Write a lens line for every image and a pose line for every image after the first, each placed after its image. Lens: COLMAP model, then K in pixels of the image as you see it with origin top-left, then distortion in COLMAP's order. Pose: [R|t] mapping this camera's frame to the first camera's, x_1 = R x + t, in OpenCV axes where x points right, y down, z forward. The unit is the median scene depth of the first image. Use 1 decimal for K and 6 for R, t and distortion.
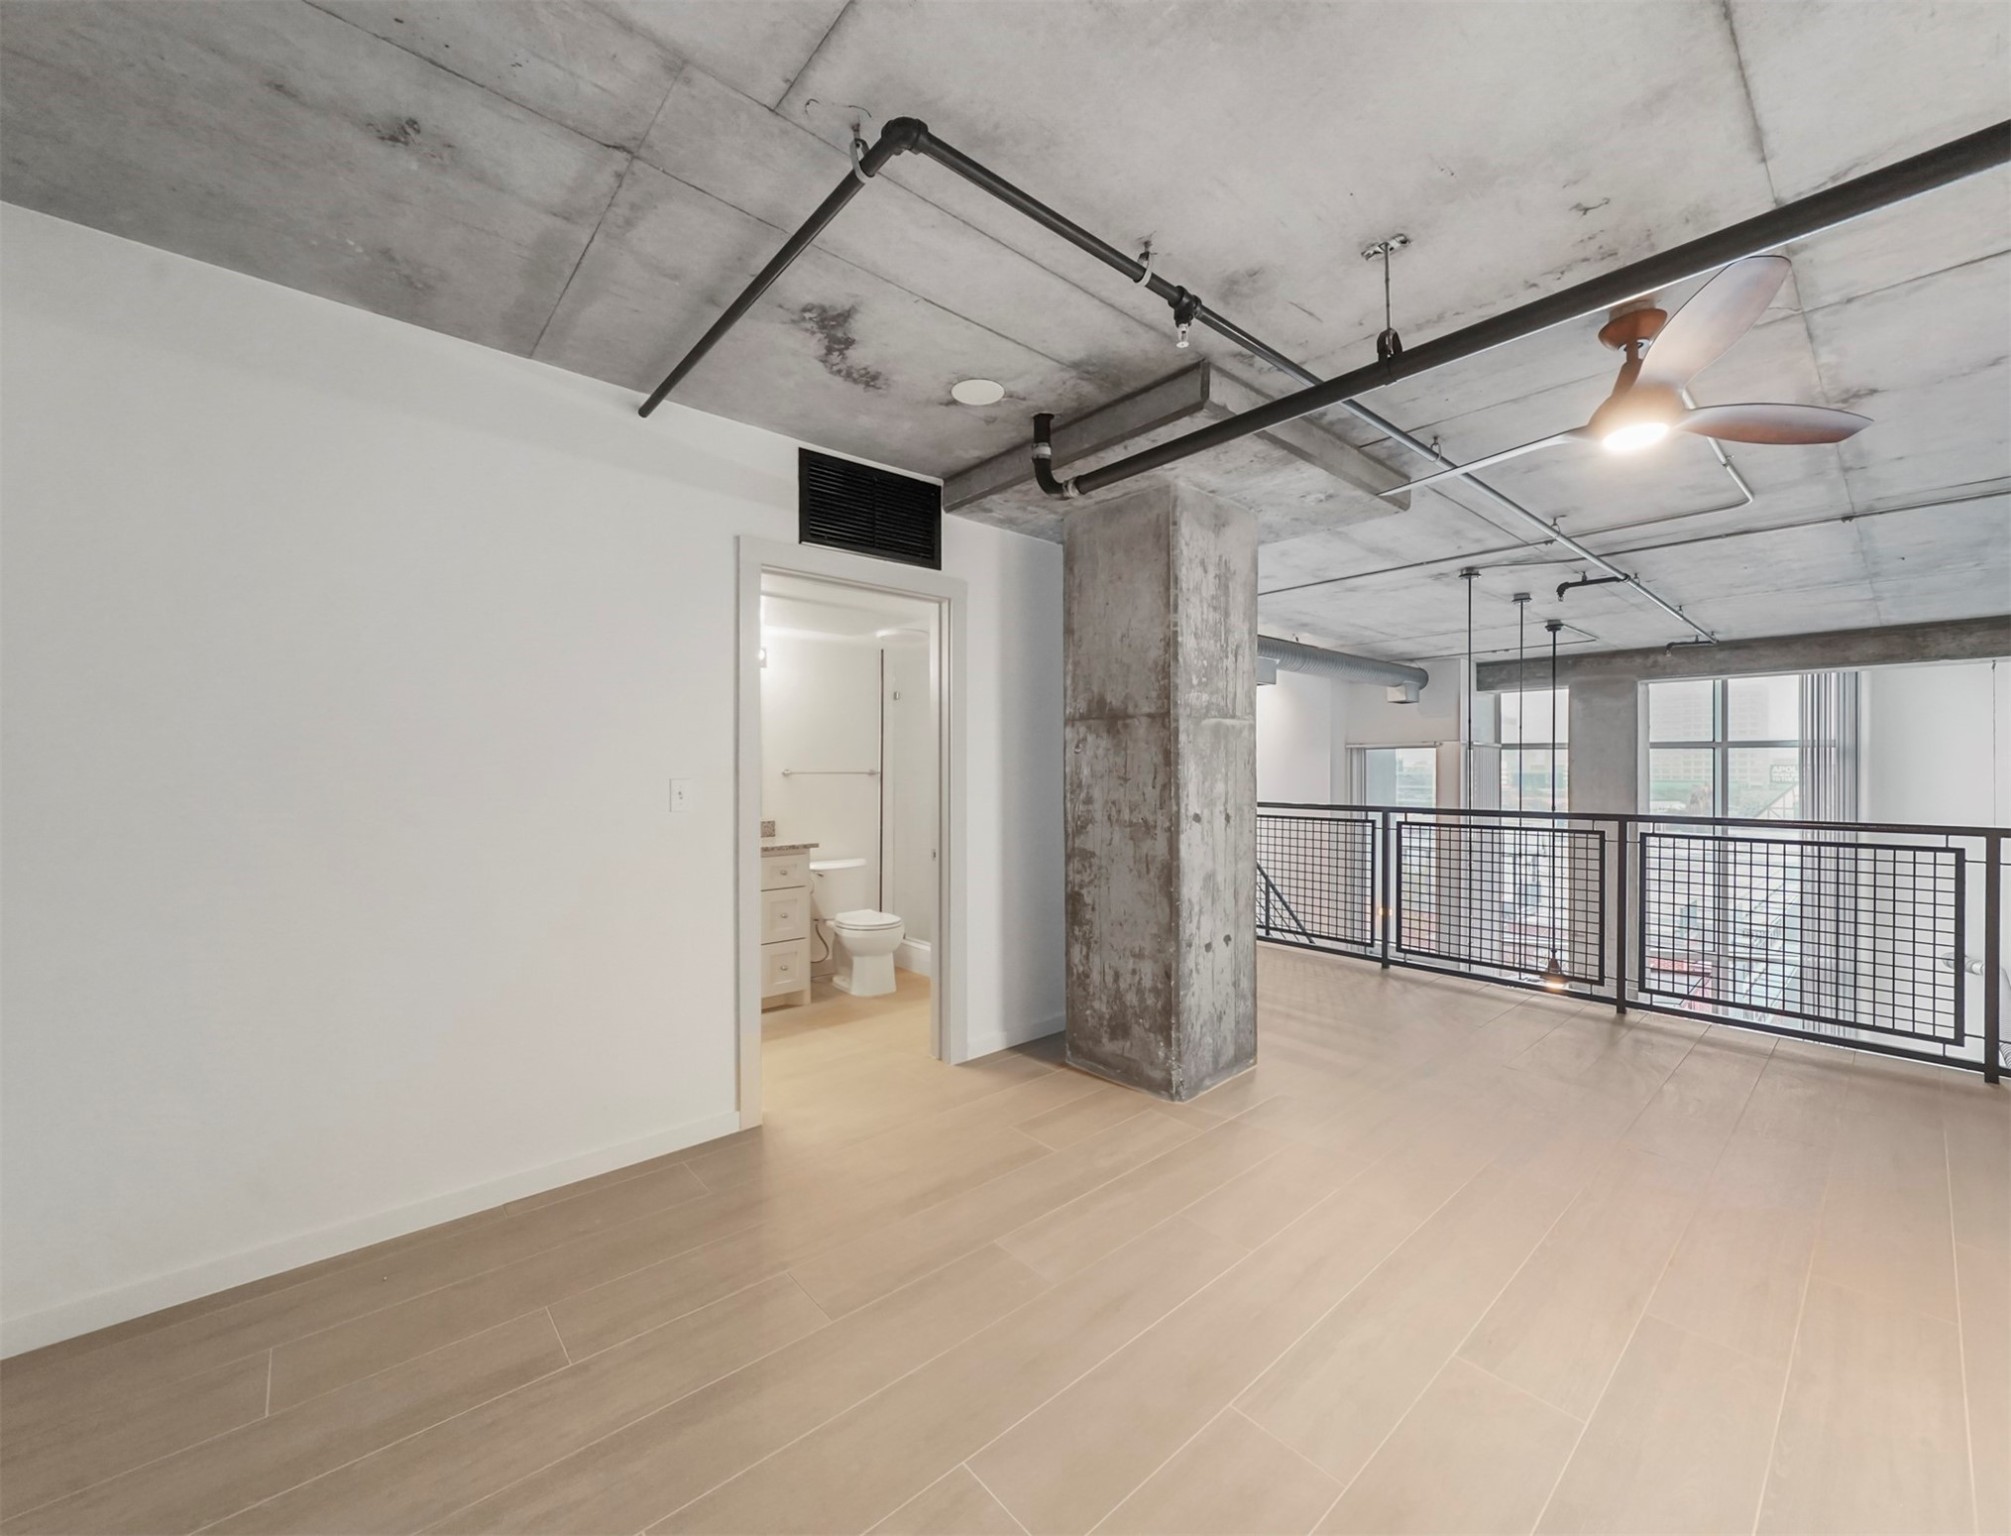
lens RADIAL K [[790.6, 0, 998.8], [0, 790.6, 767.3], [0, 0, 1]] dist [-0.000705, 0.000748]
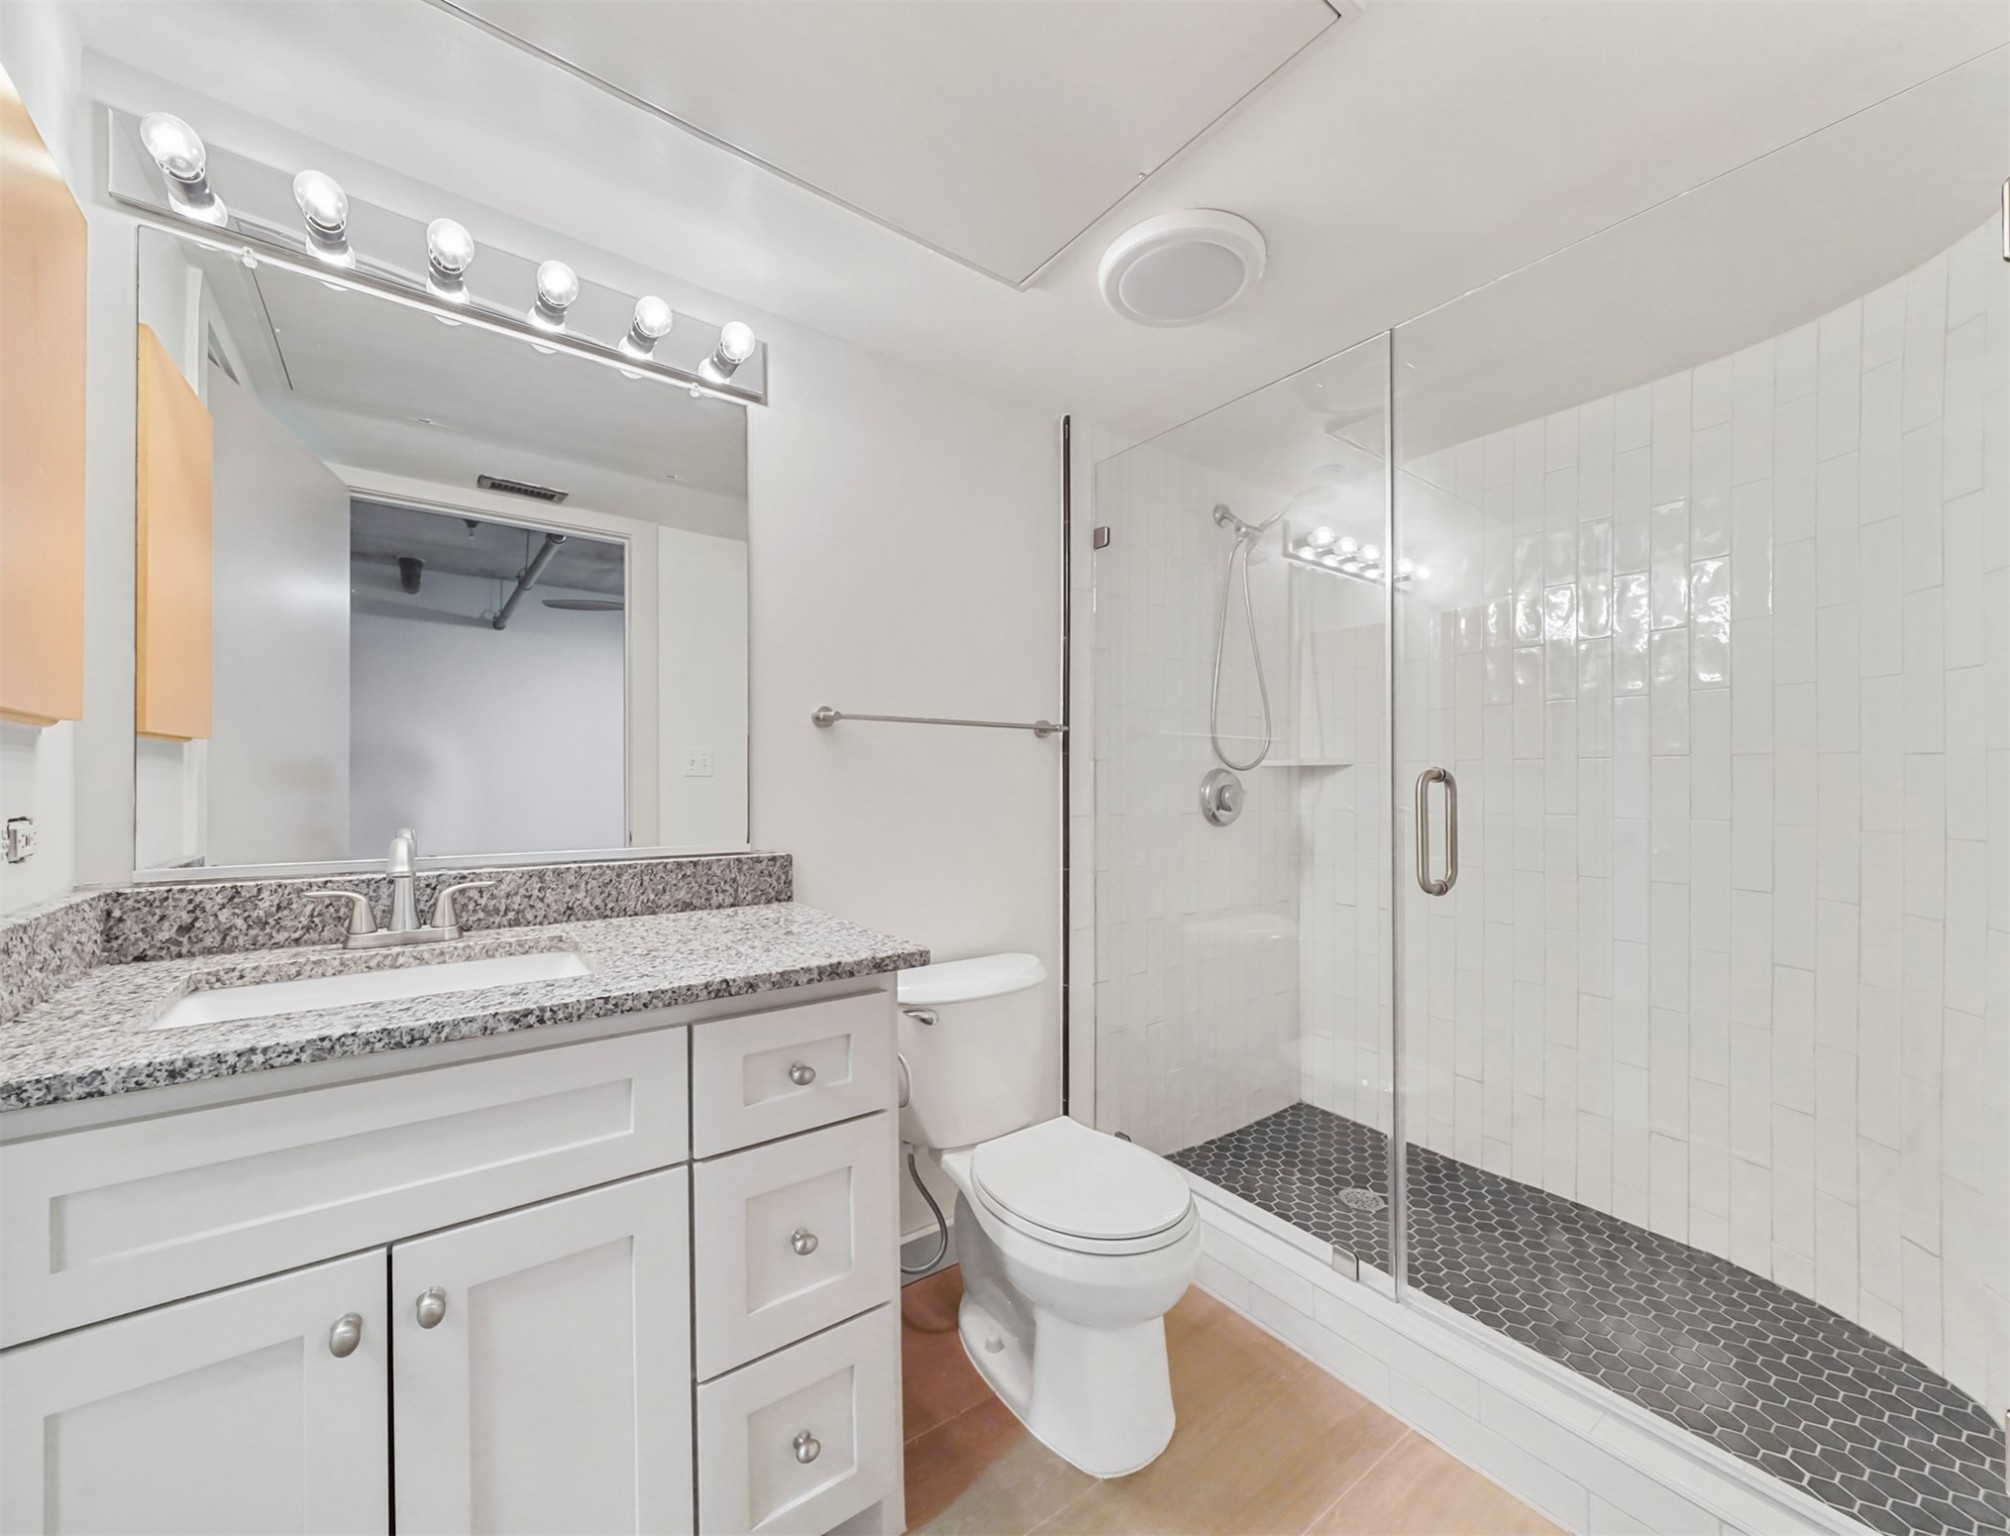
lens RADIAL K [[790.2, 0, 1011.7], [0, 790.2, 772.2], [0, 0, 1]] dist [-0.000705, 0.000748]
pose [[0.997064, -0.006311, -0.076312, -0.162406], [0.006538, 0.999975, 0.002727, 0.031230], [0.076293, -0.003218, 0.997080, 0.665857]]
